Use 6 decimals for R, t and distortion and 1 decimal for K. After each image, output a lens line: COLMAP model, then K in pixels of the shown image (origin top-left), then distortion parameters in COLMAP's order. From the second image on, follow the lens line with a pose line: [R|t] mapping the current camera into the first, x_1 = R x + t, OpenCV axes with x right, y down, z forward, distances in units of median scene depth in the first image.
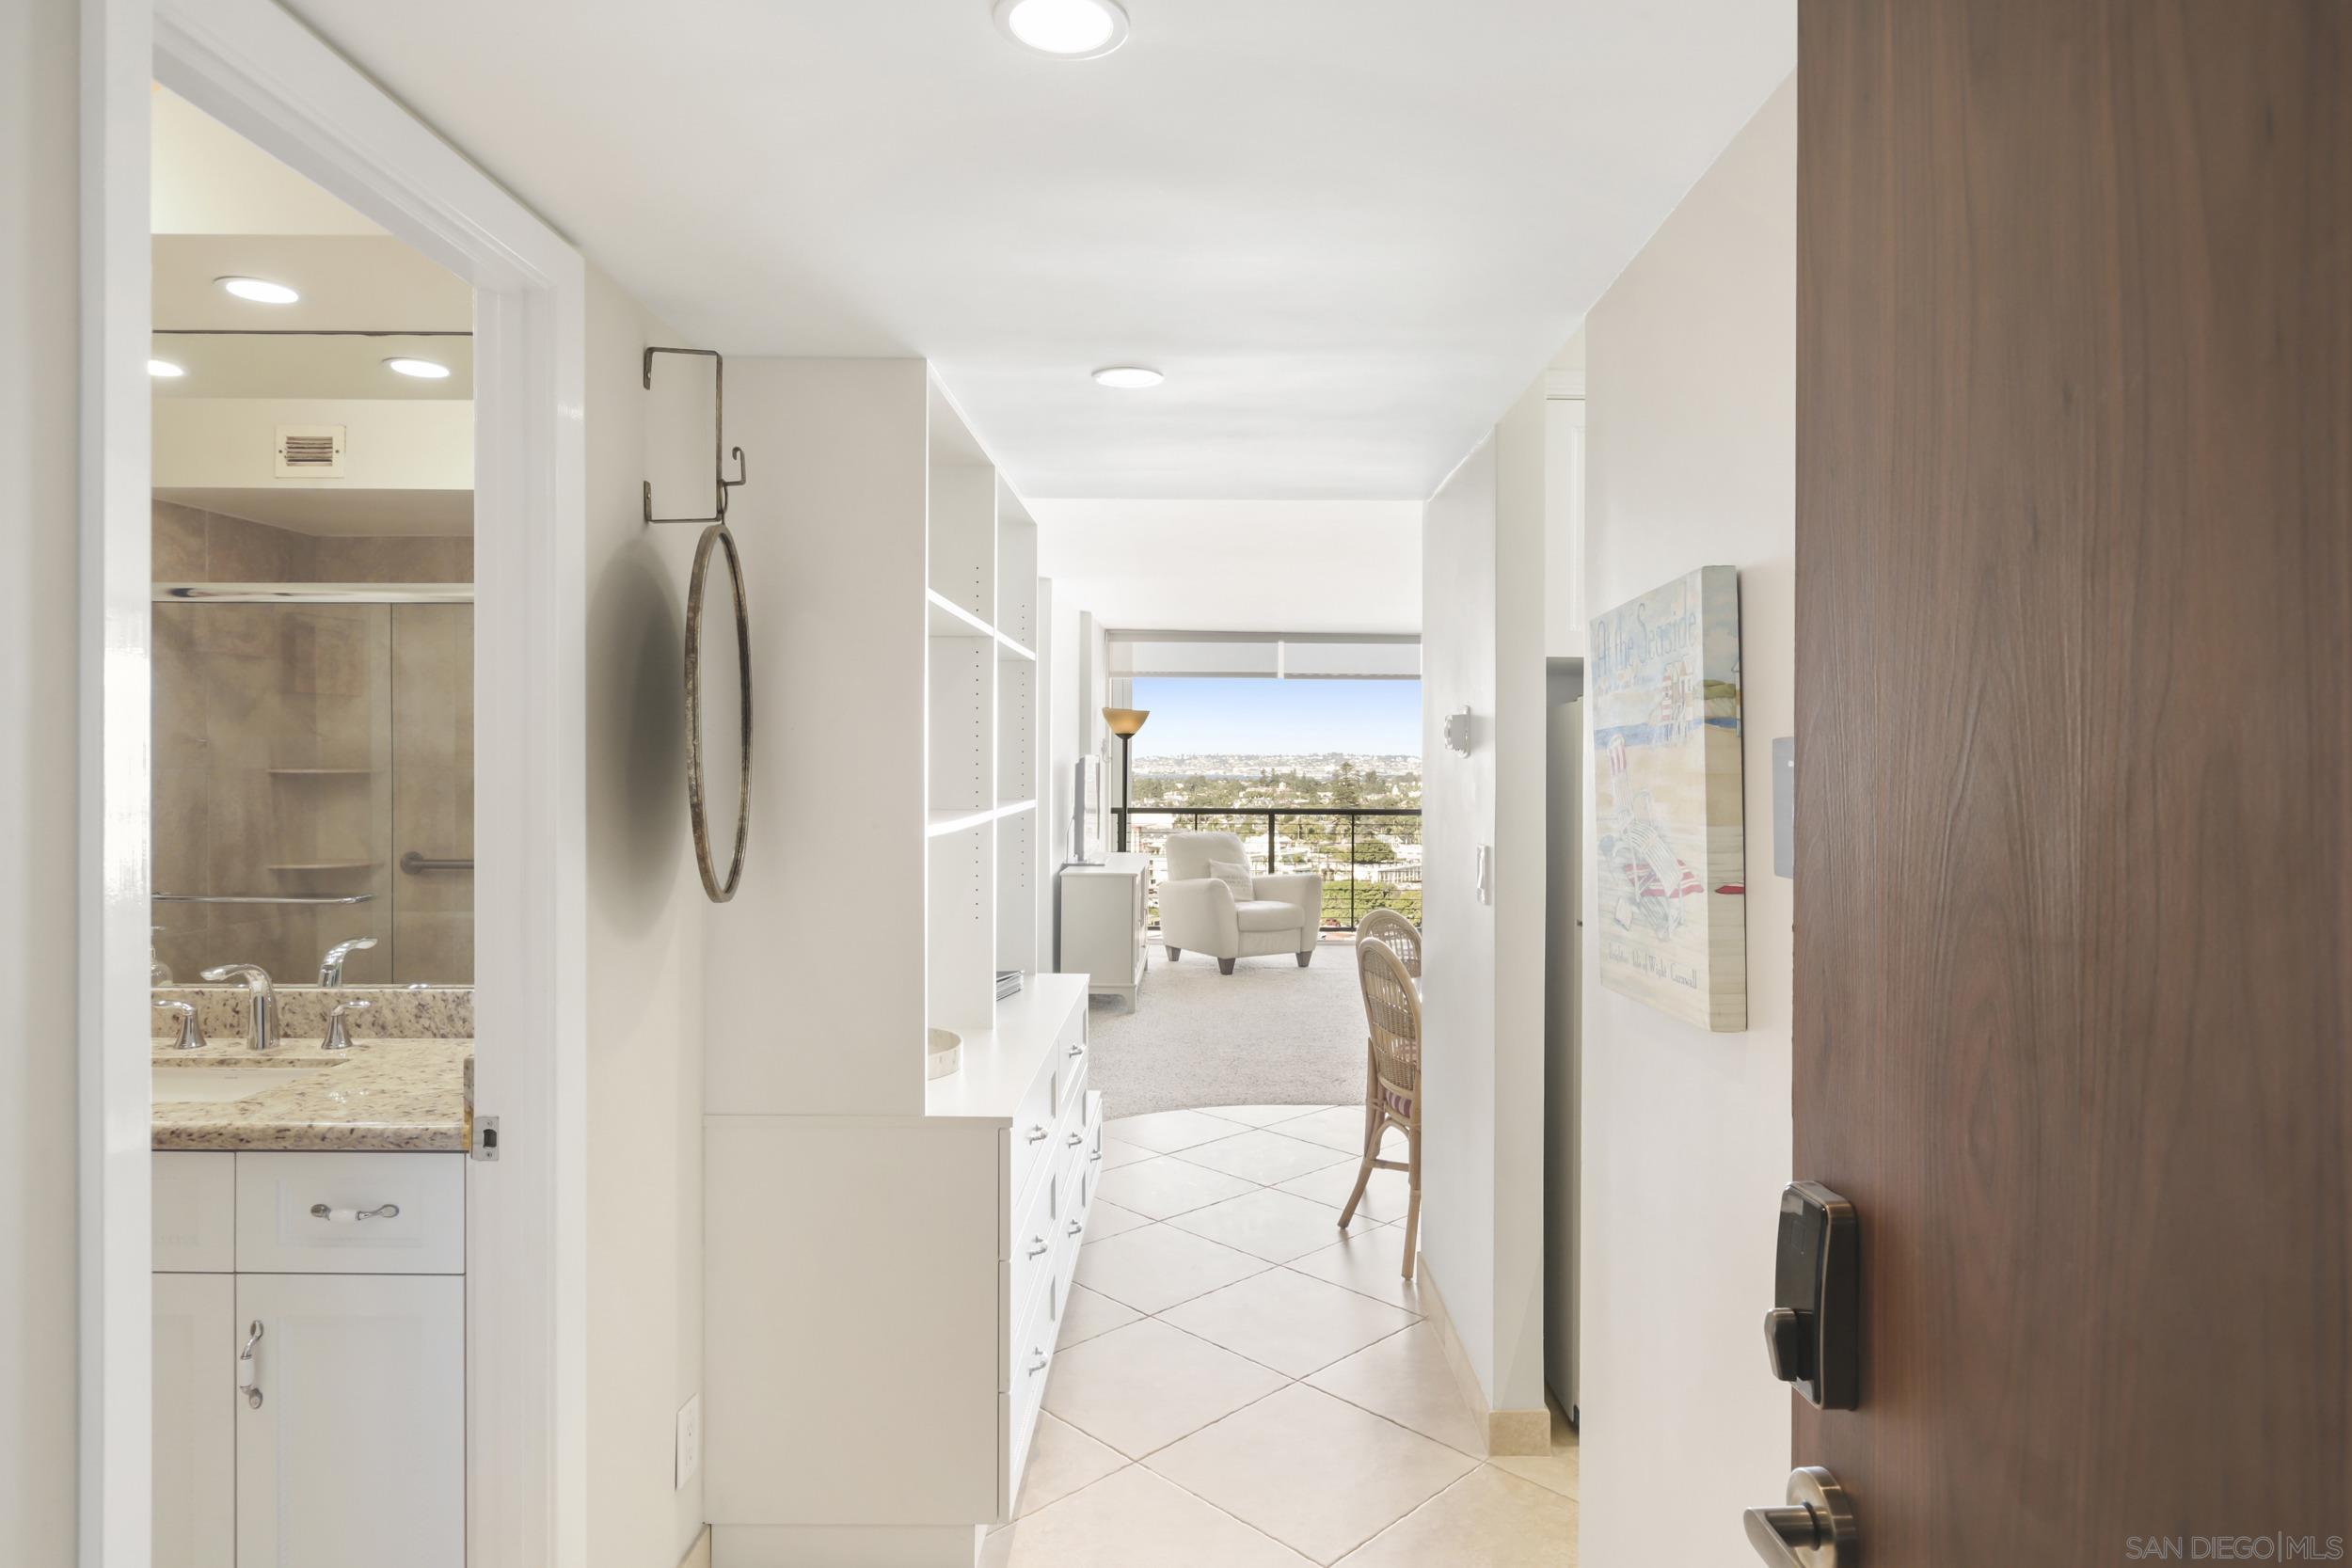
lens RADIAL K [[1295.5, 0, 1190.5], [0, 1295.5, 770.8], [0, 0, 1]] dist [-0.005406, -0.000472]
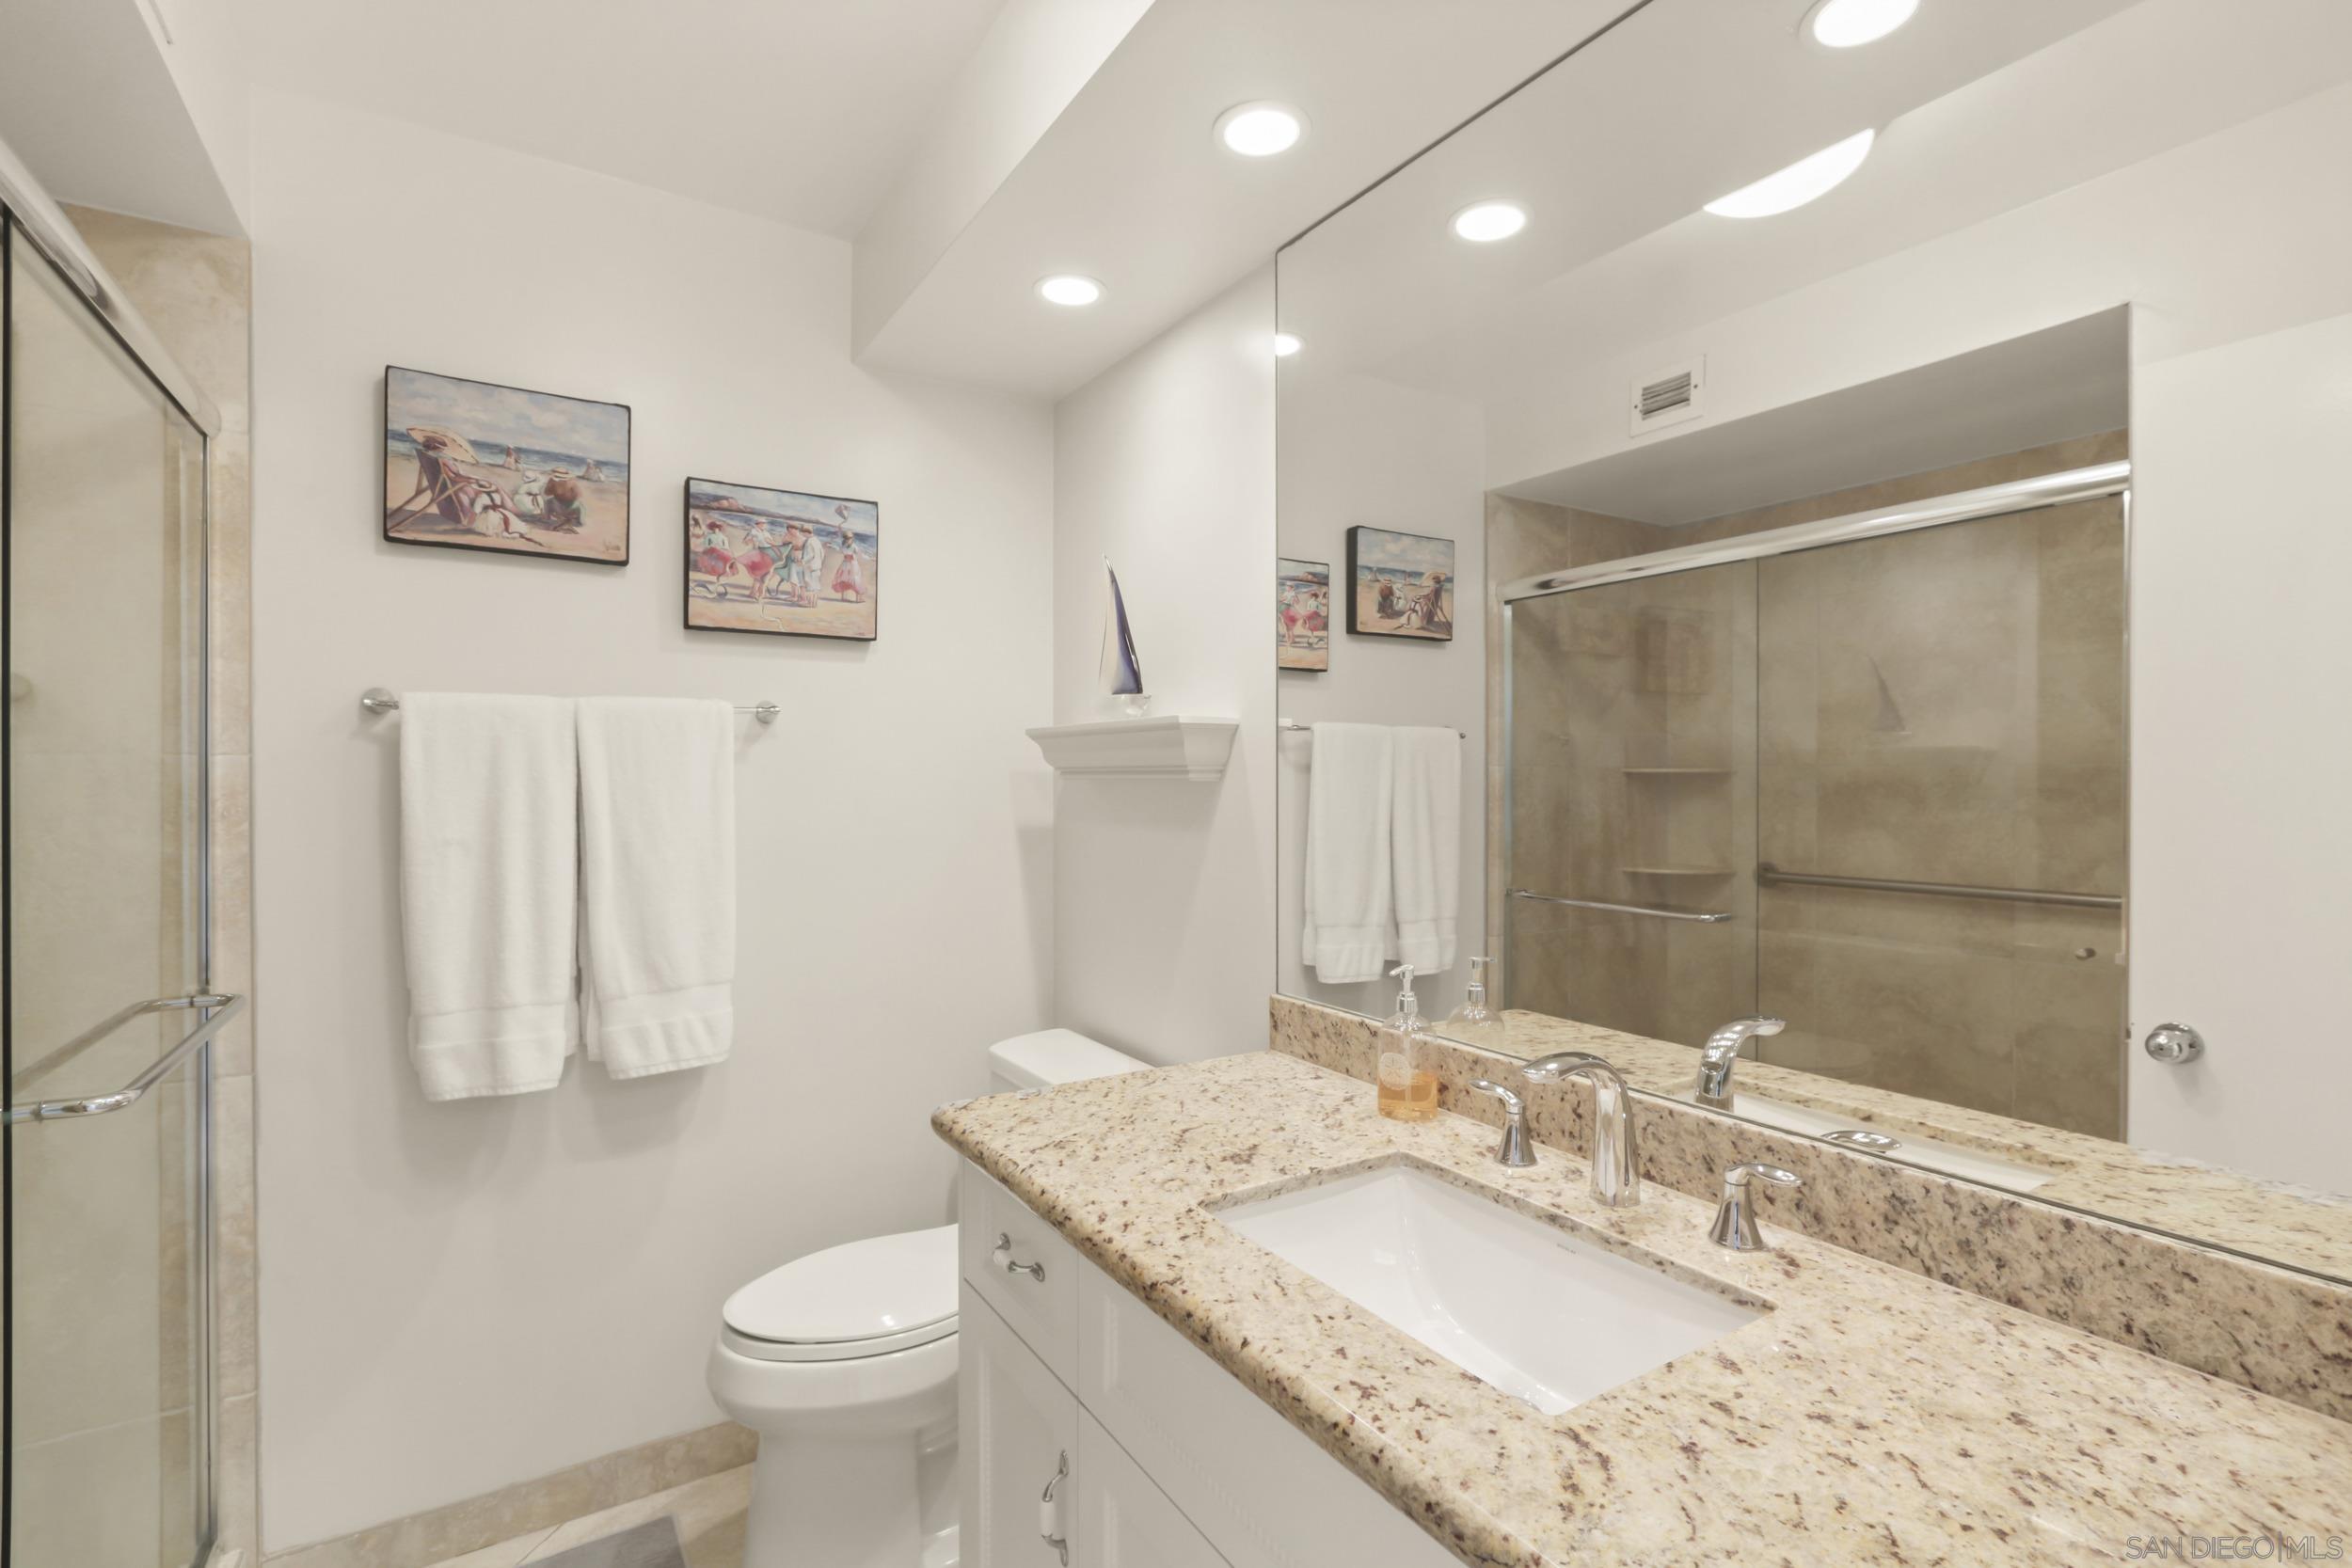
lens RADIAL K [[1098.2, 0, 1175.6], [0, 1098.2, 778.2], [0, 0, 1]] dist [0.001479, -0.000187]
pose [[0.534510, -0.002995, -0.845157, -0.234212], [-0.004409, 0.999970, -0.006333, 0.015332], [0.845151, 0.007111, 0.534481, 0.328100]]
